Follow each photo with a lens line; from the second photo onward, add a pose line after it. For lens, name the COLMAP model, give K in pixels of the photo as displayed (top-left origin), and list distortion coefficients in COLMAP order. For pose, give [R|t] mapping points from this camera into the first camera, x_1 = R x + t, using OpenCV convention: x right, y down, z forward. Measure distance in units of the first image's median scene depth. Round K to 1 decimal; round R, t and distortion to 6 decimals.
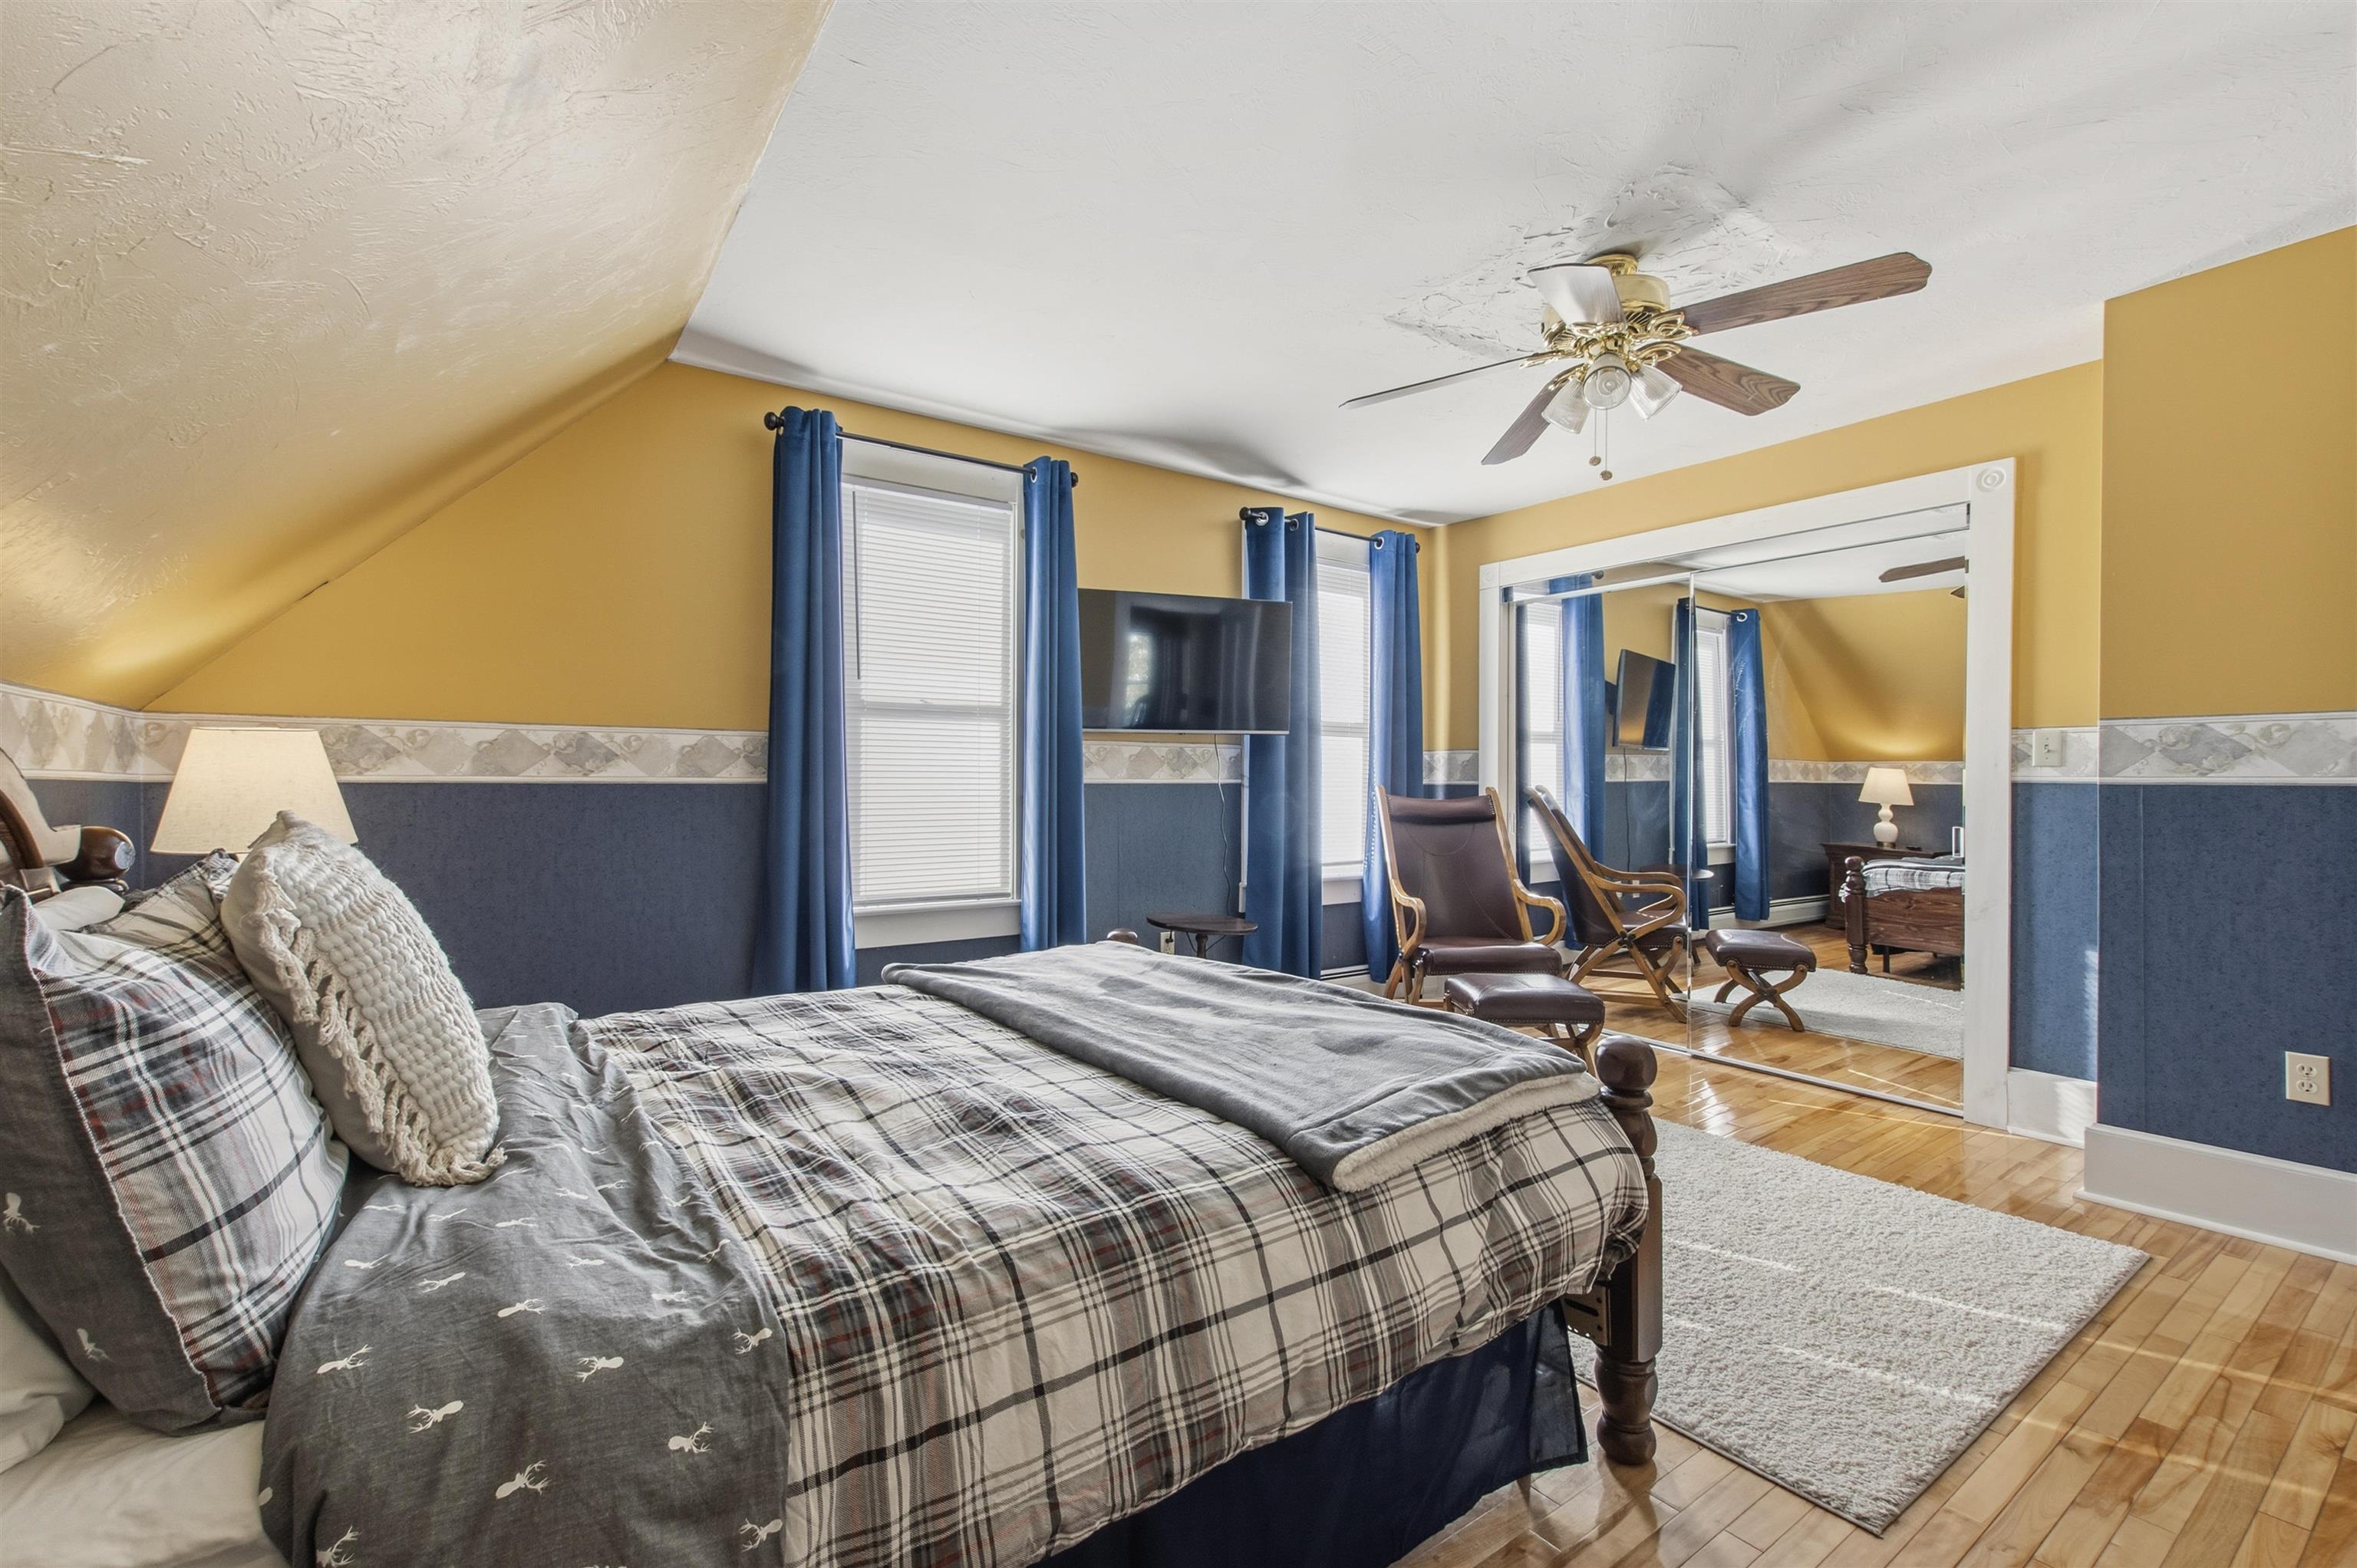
lens RADIAL K [[1024.1, 0, 1185.1], [0, 1024.1, 791.8], [0, 0, 1]] dist [0.003993, -0.000182]
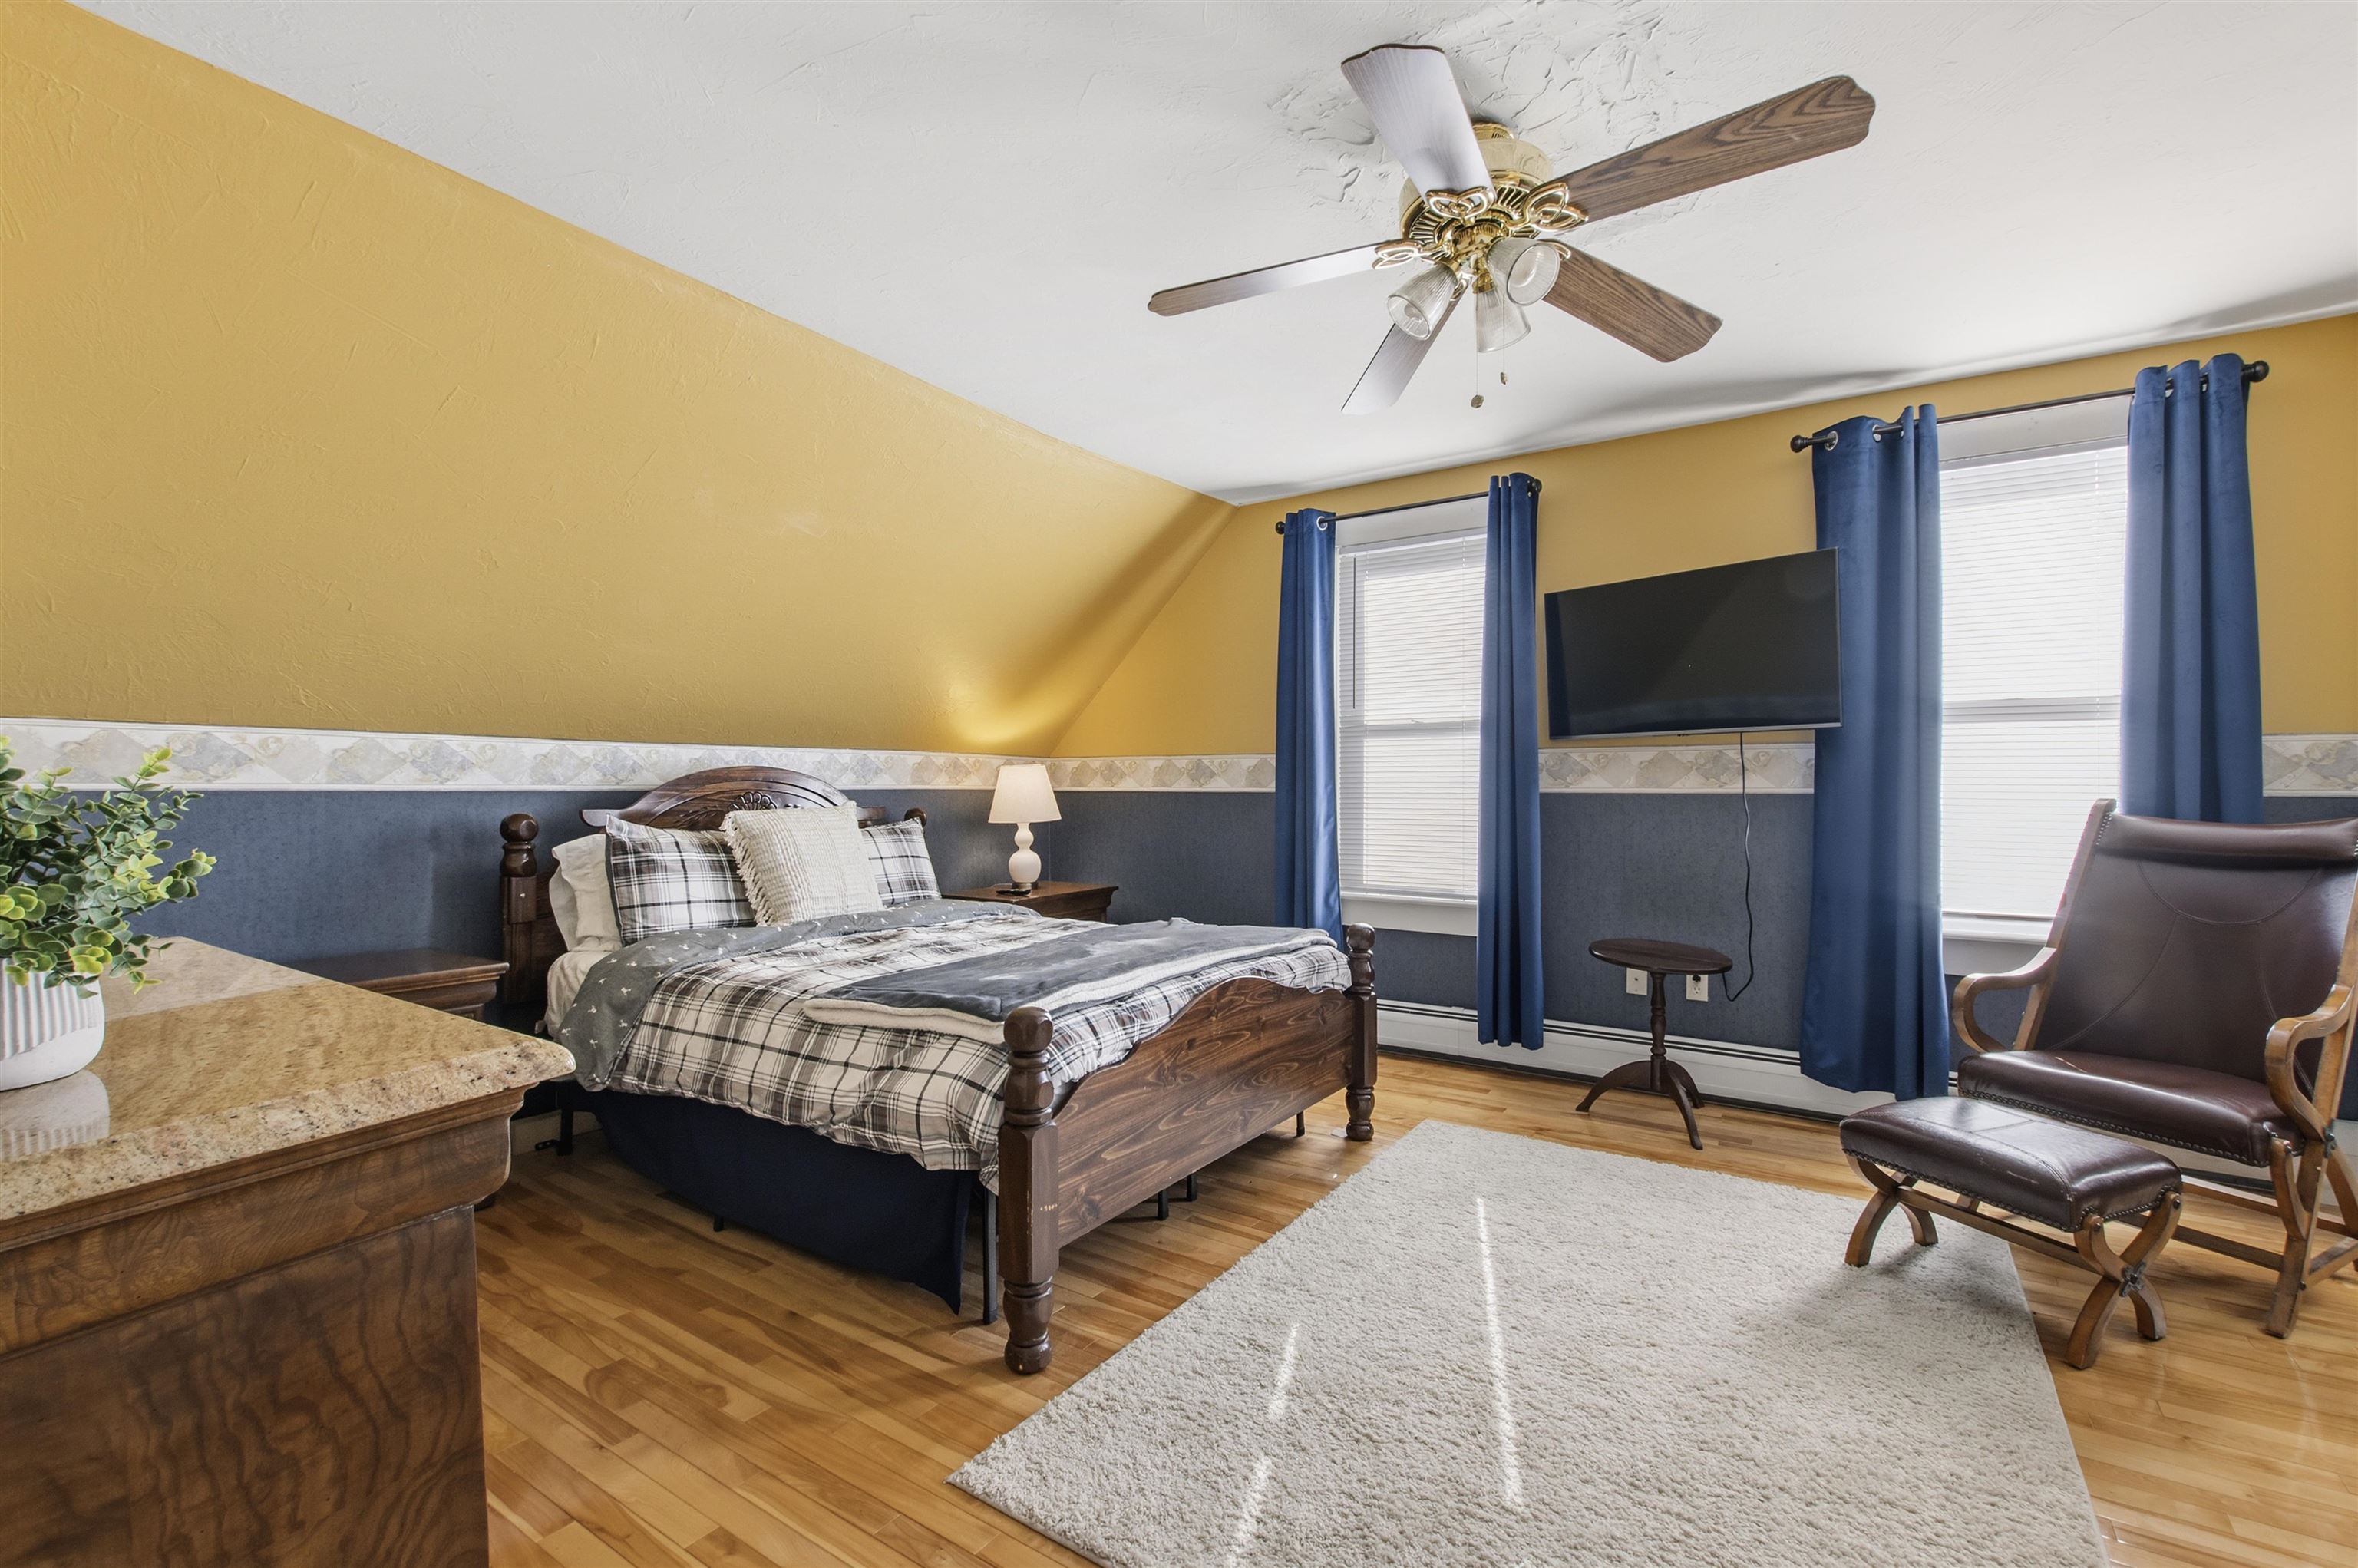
lens RADIAL K [[1024.6, 0, 1185.6], [0, 1024.6, 791.8], [0, 0, 1]] dist [0.003993, -0.000182]
pose [[0.347328, -0.000032, -0.937744, 0.829391], [-0.009991, 0.999943, -0.003735, -0.001295], [0.937691, 0.010666, 0.347308, 0.397764]]
